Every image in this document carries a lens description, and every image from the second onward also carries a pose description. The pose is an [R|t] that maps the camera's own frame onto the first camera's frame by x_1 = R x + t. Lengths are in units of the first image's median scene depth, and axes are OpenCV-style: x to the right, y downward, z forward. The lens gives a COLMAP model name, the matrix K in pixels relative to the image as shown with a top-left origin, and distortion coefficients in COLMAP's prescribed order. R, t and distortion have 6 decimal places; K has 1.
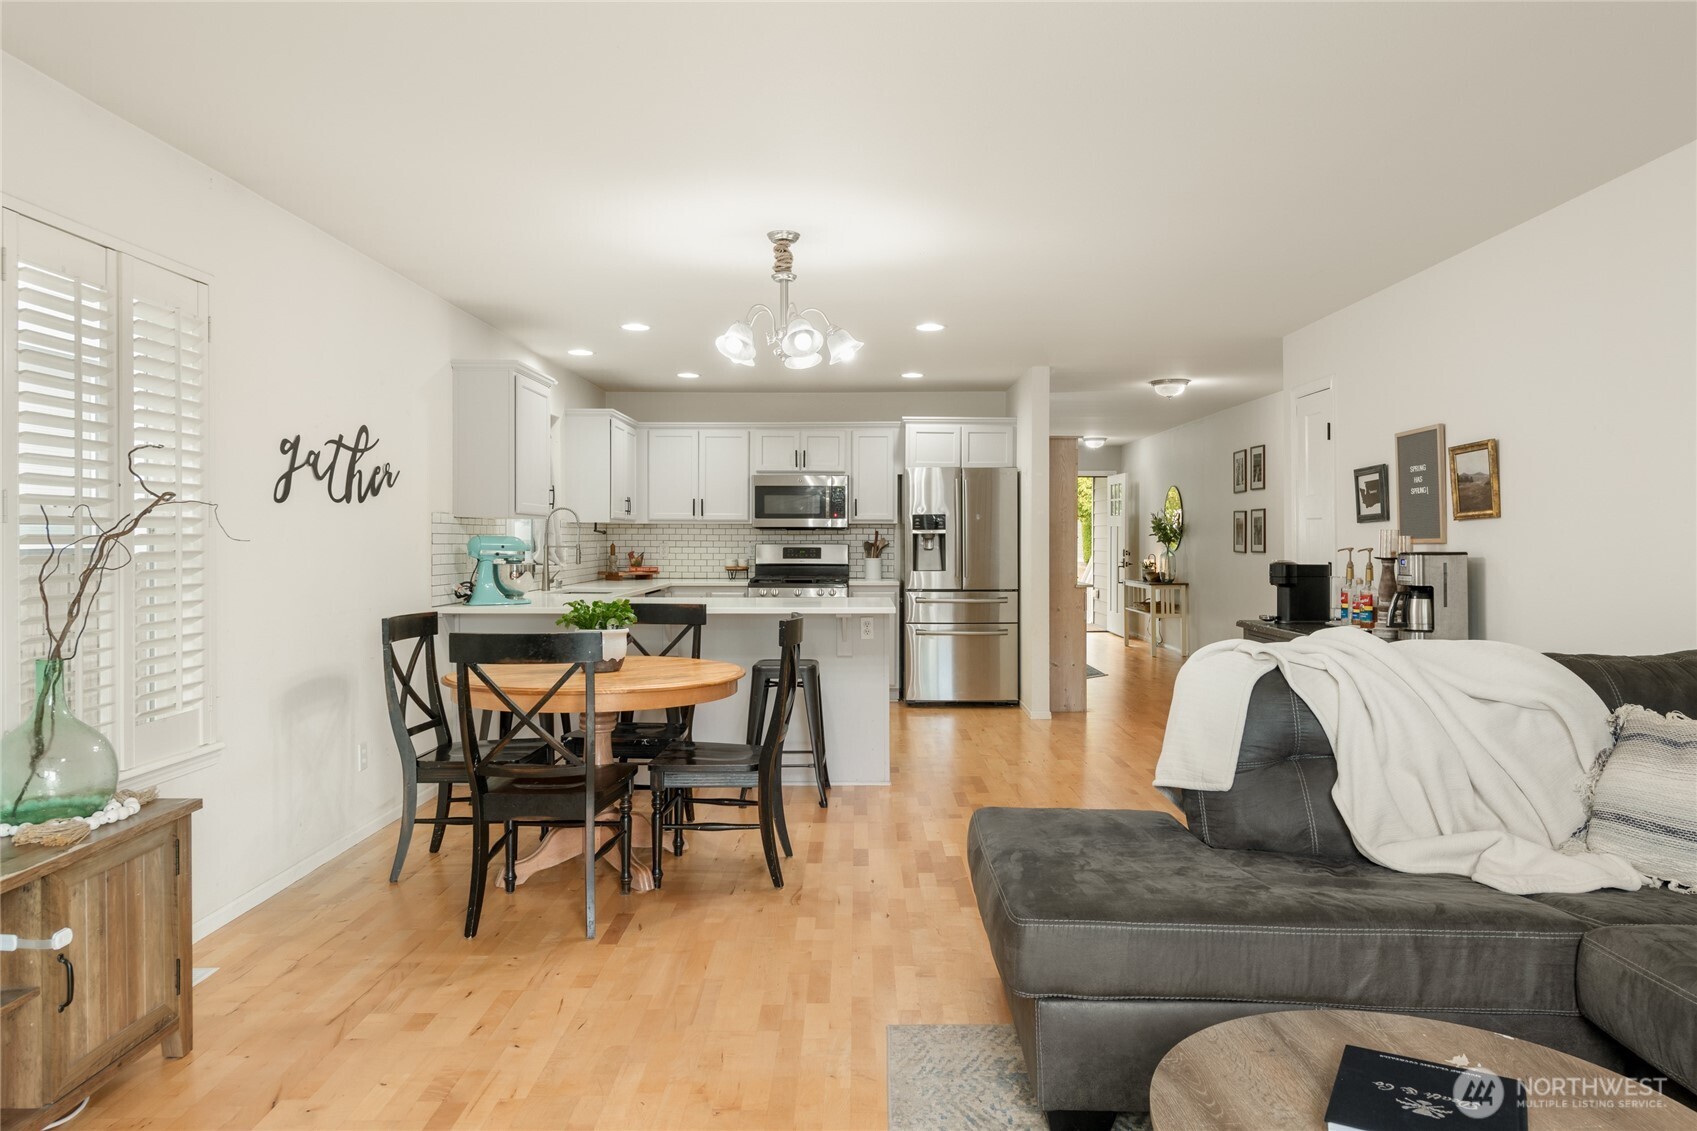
lens RADIAL K [[1138.0, 0, 844.9], [0, 1138.0, 550.8], [0, 0, 1]] dist [0.026664, -0.022118]
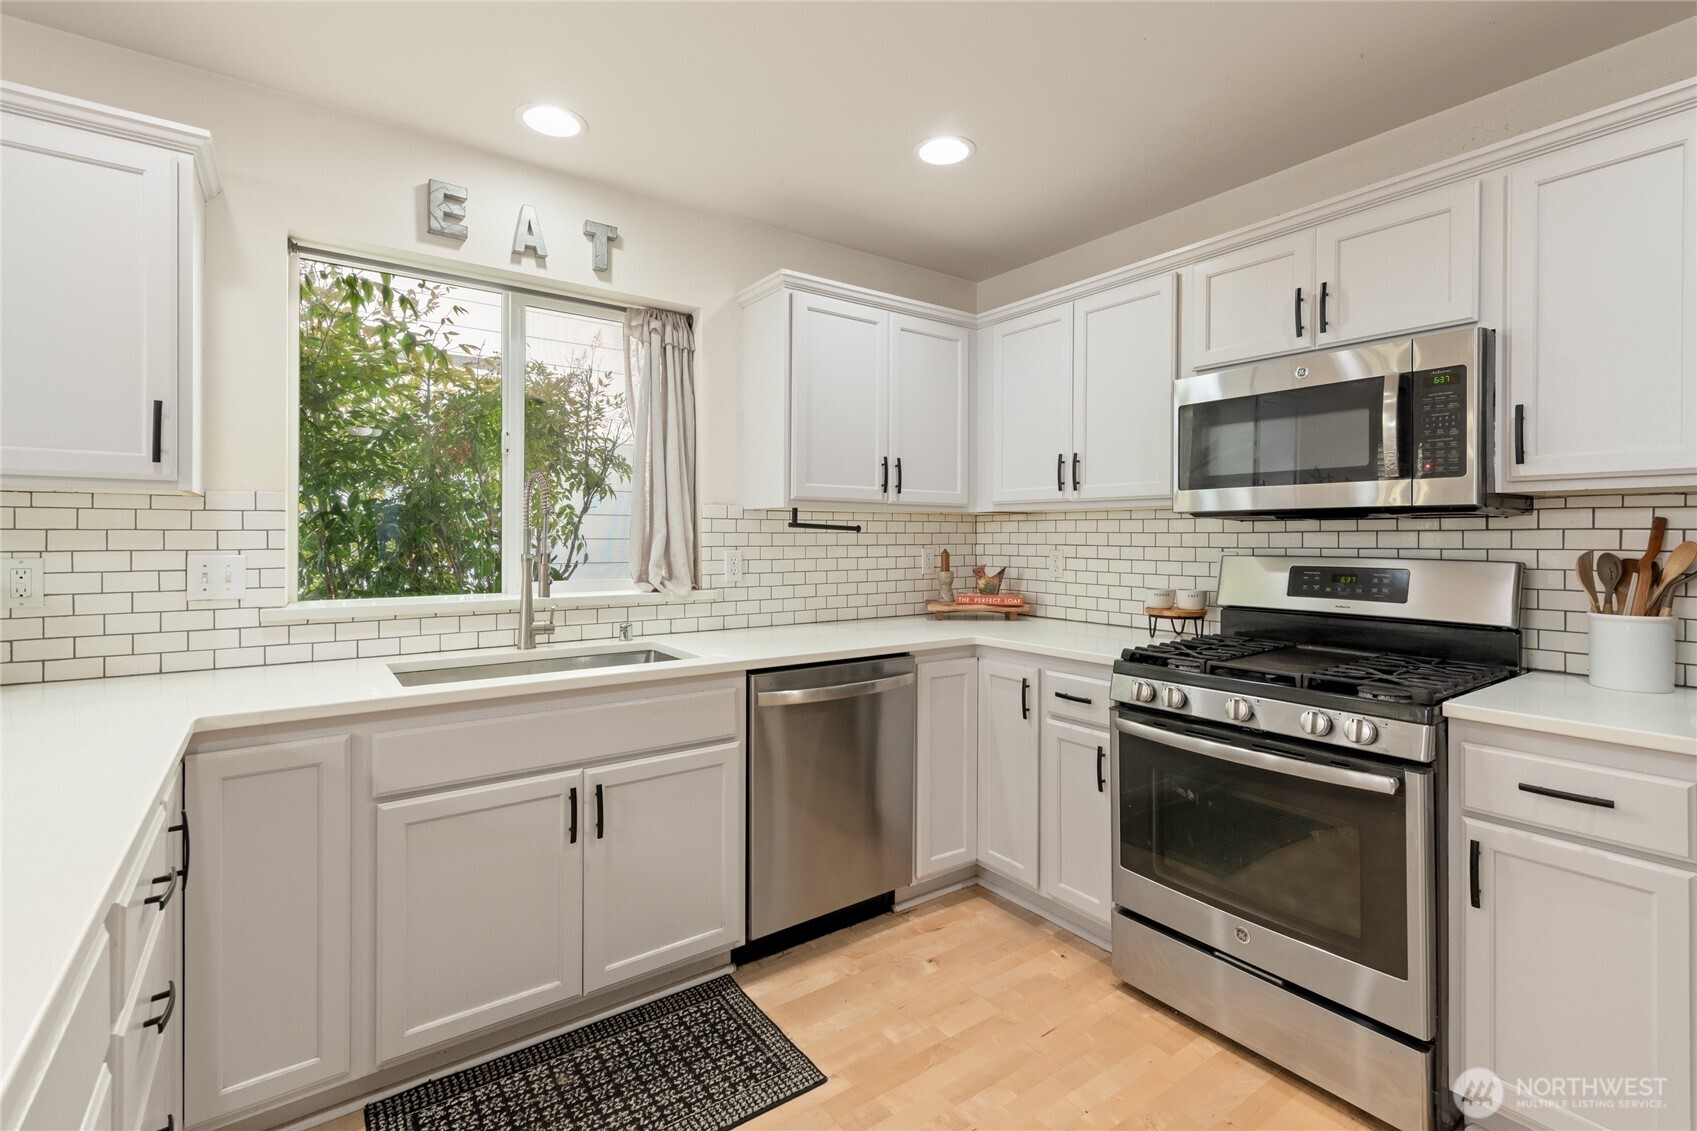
lens RADIAL K [[770.4, 0, 854.1], [0, 770.4, 539.5], [0, 0, 1]] dist [0.012885, -0.004825]
pose [[0.601037, 0.001974, -0.799218, 0.063923], [-0.010905, 0.999924, -0.005732, -0.008741], [0.799146, 0.012161, 0.601013, 0.737325]]
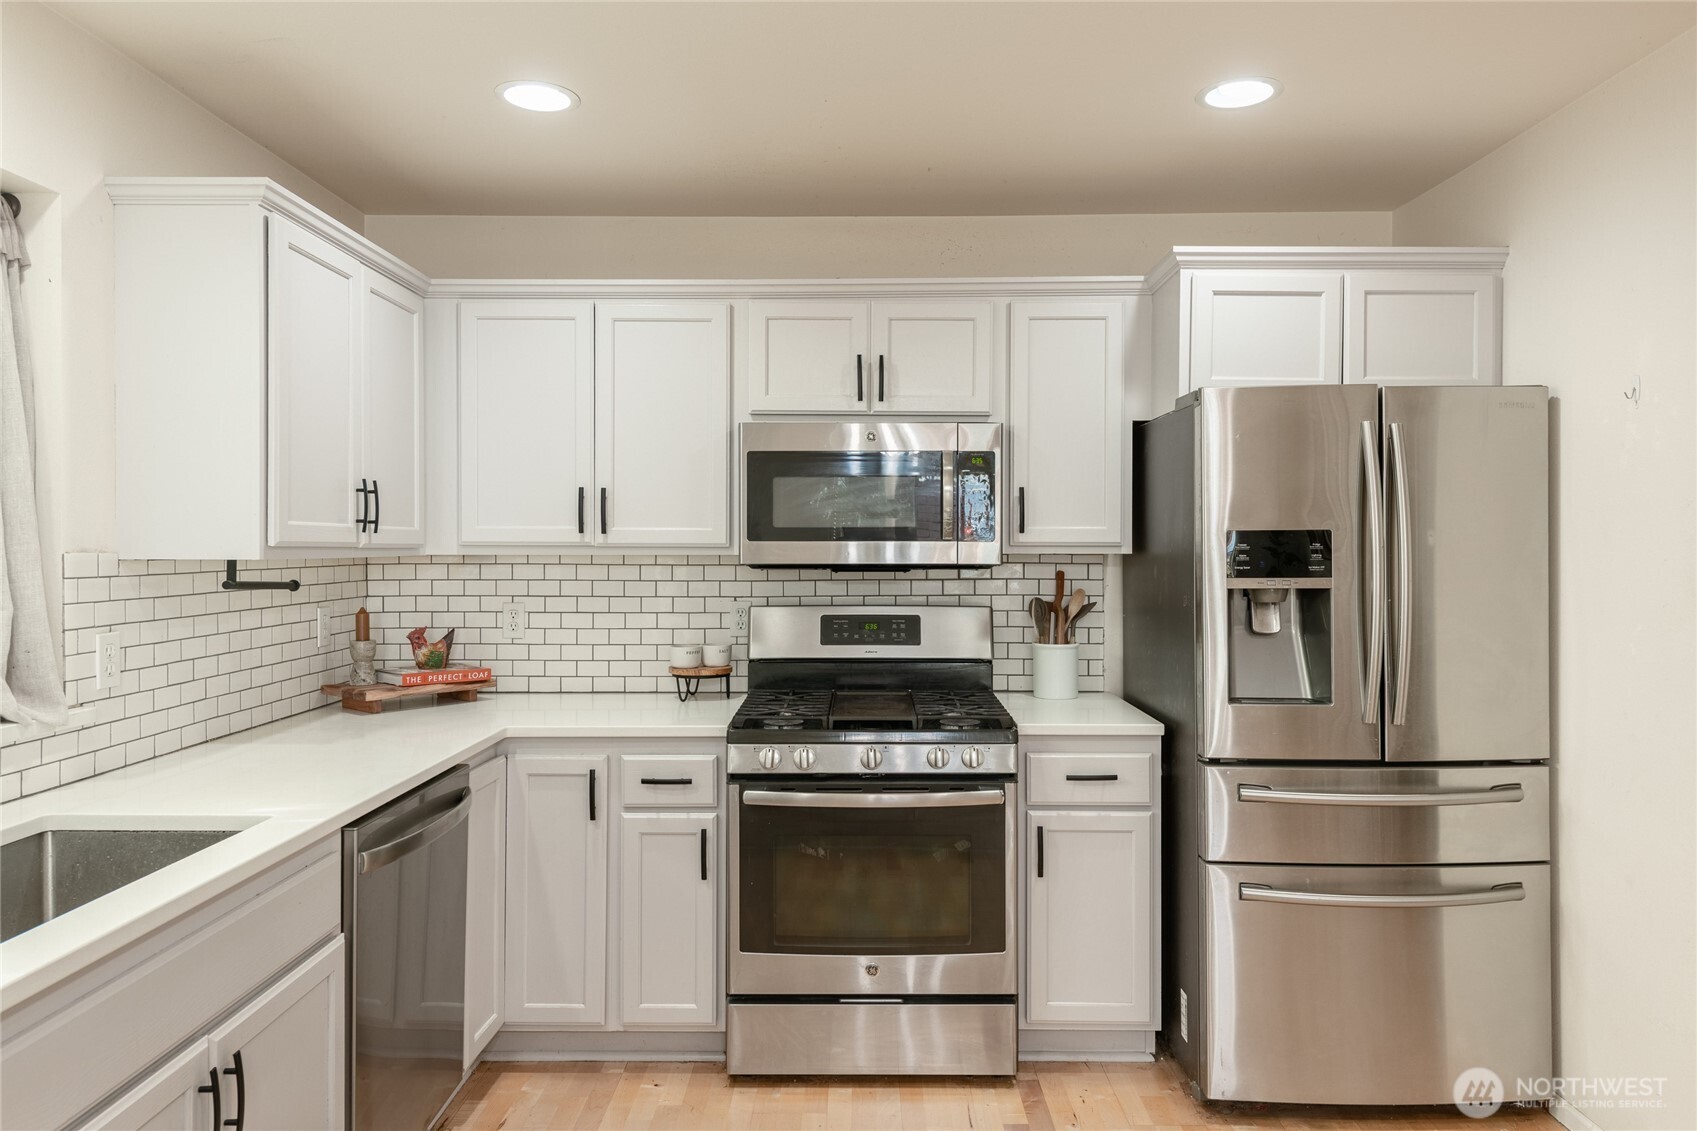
lens RADIAL K [[1138.0, 0, 850.5], [0, 1138.0, 557.9], [0, 0, 1]] dist [0.026664, -0.022118]
pose [[0.999915, -0.002242, 0.012834, -0.049626], [0.002245, 0.999997, -0.000271, -0.022352], [-0.012833, 0.000300, 0.999918, 0.621606]]
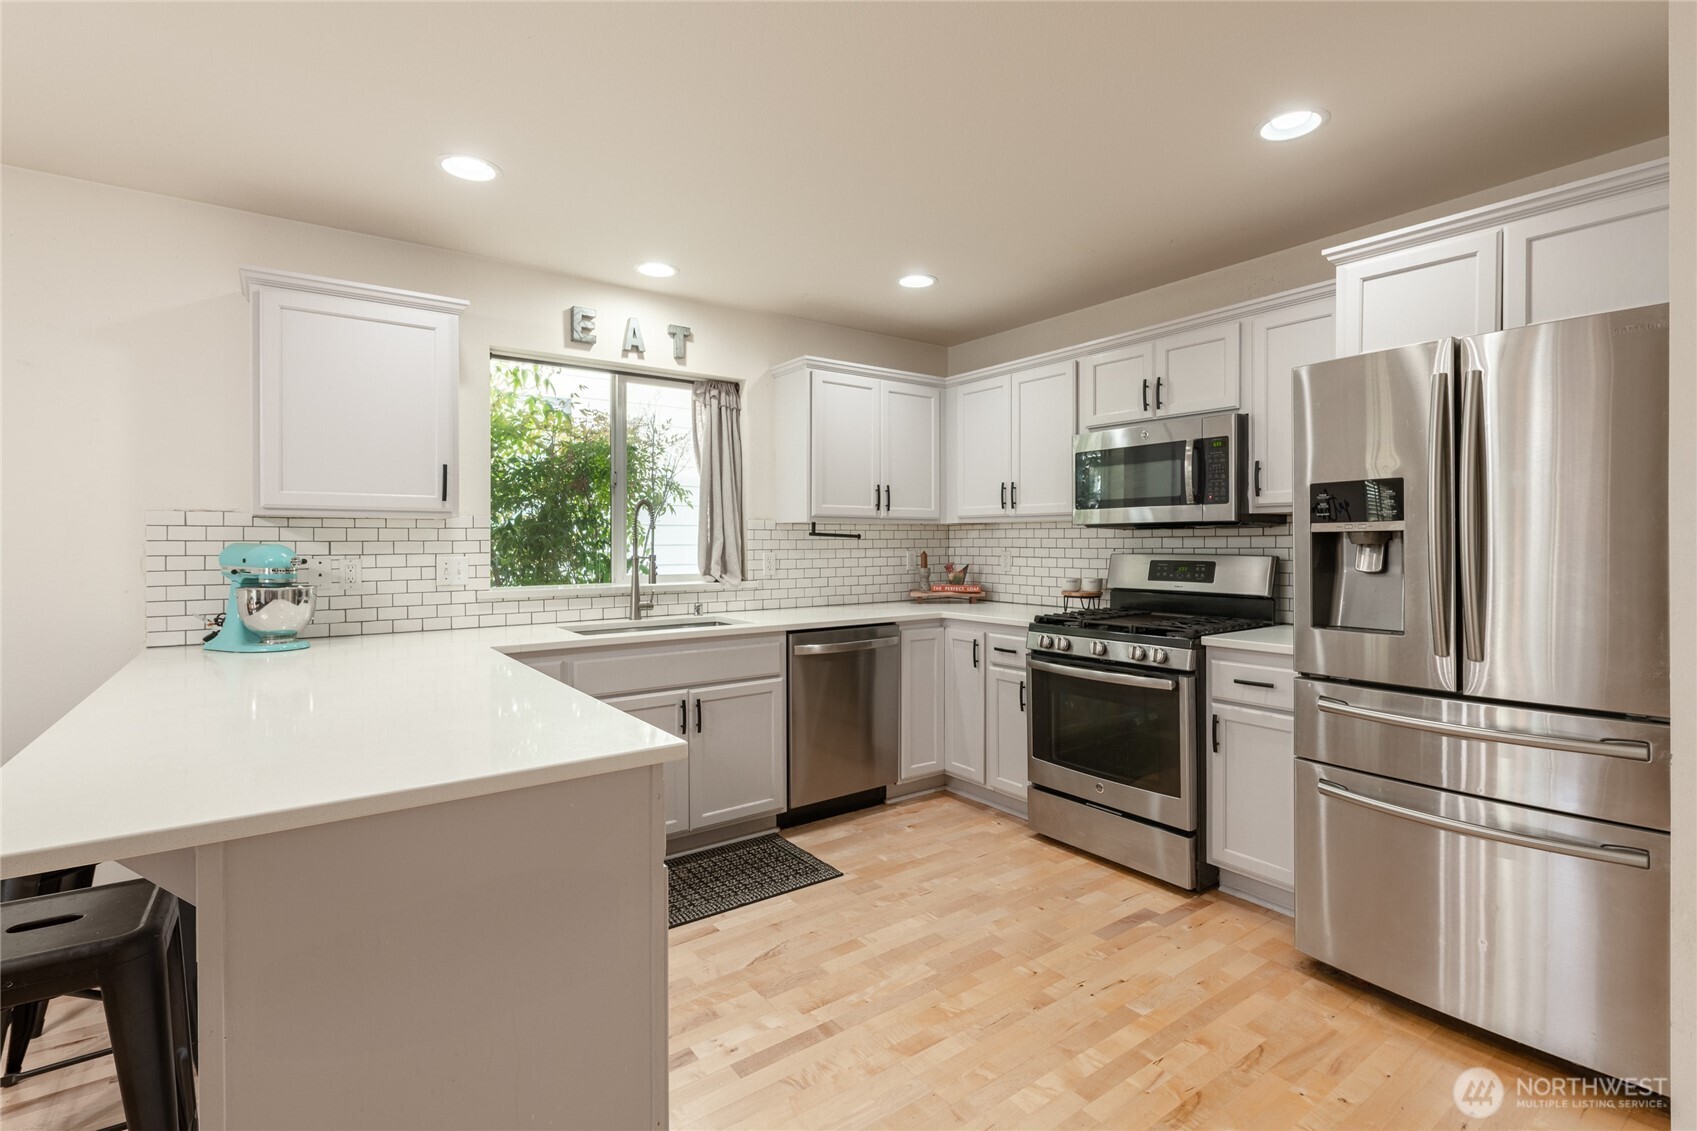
lens RADIAL K [[786.3, 0, 852.9], [0, 786.3, 551.6], [0, 0, 1]] dist [-0.004730, -0.000569]
pose [[0.602779, 0.005488, -0.797889, 0.167206], [-0.004654, 0.999984, 0.003362, -0.007916], [0.797895, 0.001687, 0.602794, 0.656123]]
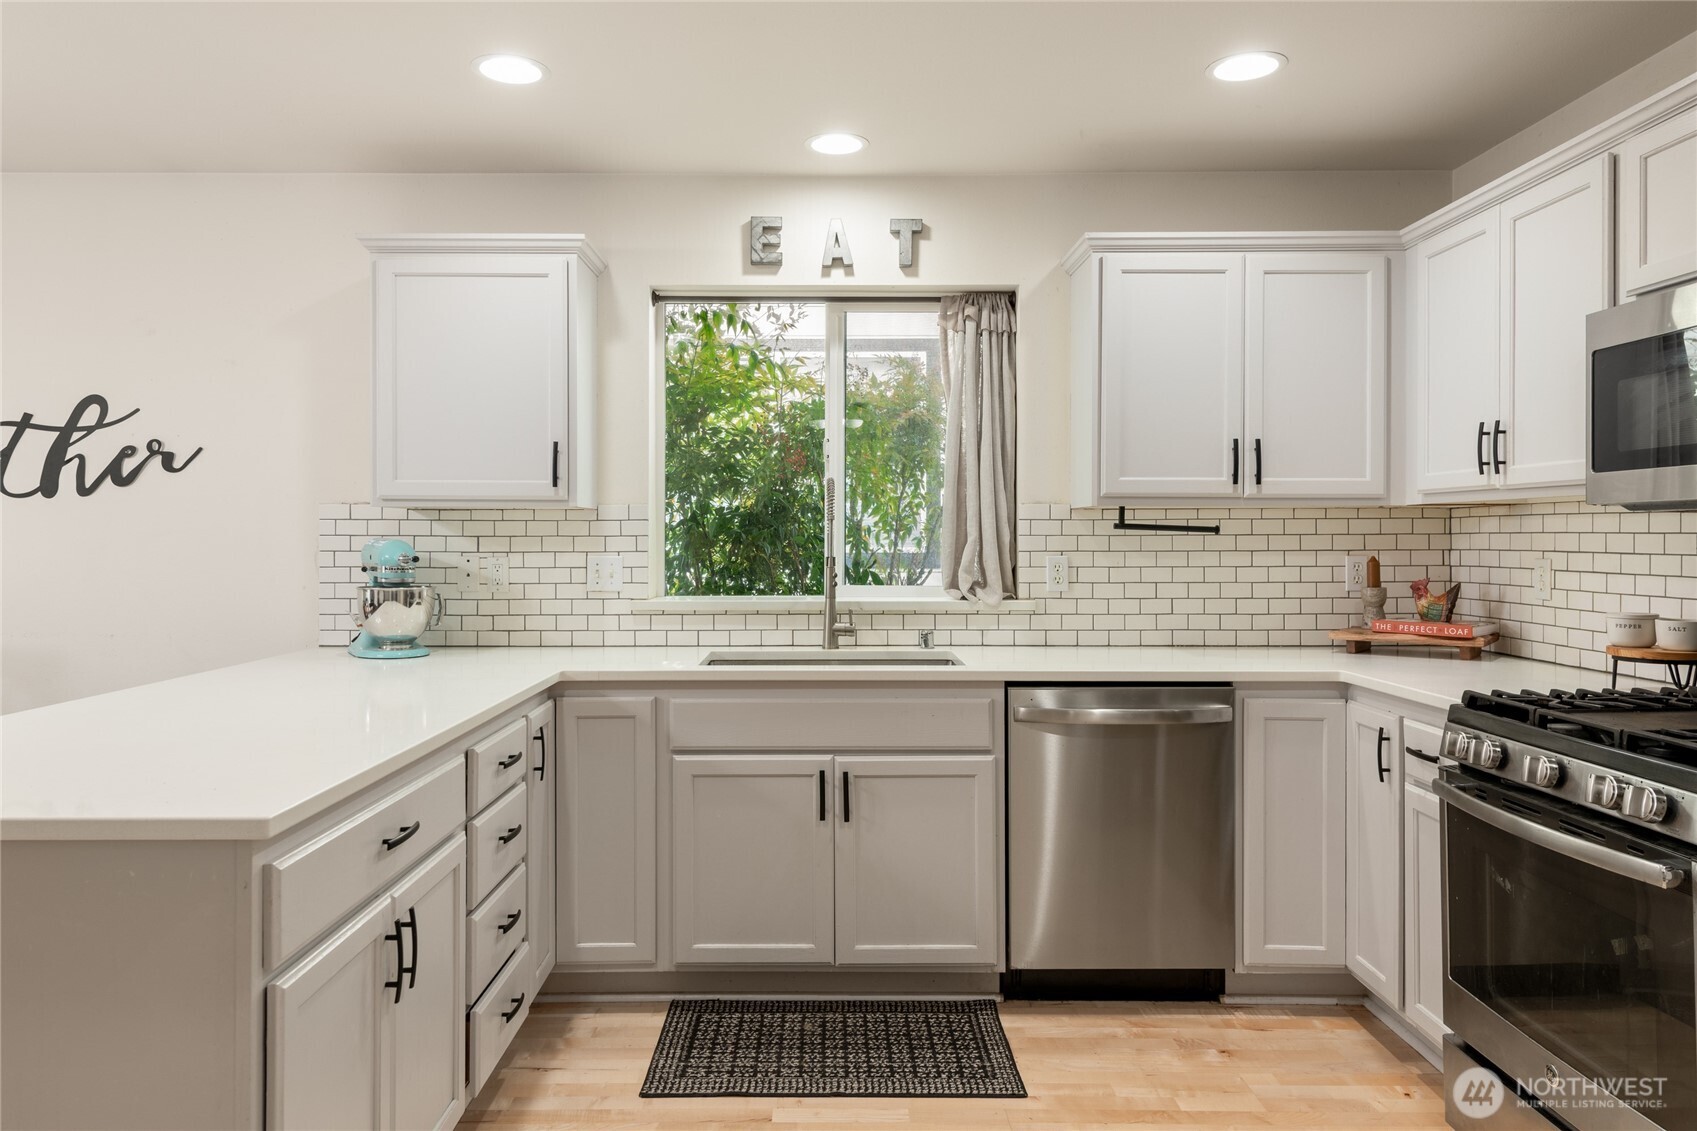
lens RADIAL K [[1138.0, 0, 810.3], [0, 1138.0, 550.1], [0, 0, 1]] dist [0.026664, -0.022118]
pose [[0.008116, 0.008187, -0.999934, 0.187833], [-0.011990, 0.999895, 0.008089, -0.009876], [0.999895, 0.011923, 0.008213, 0.795526]]
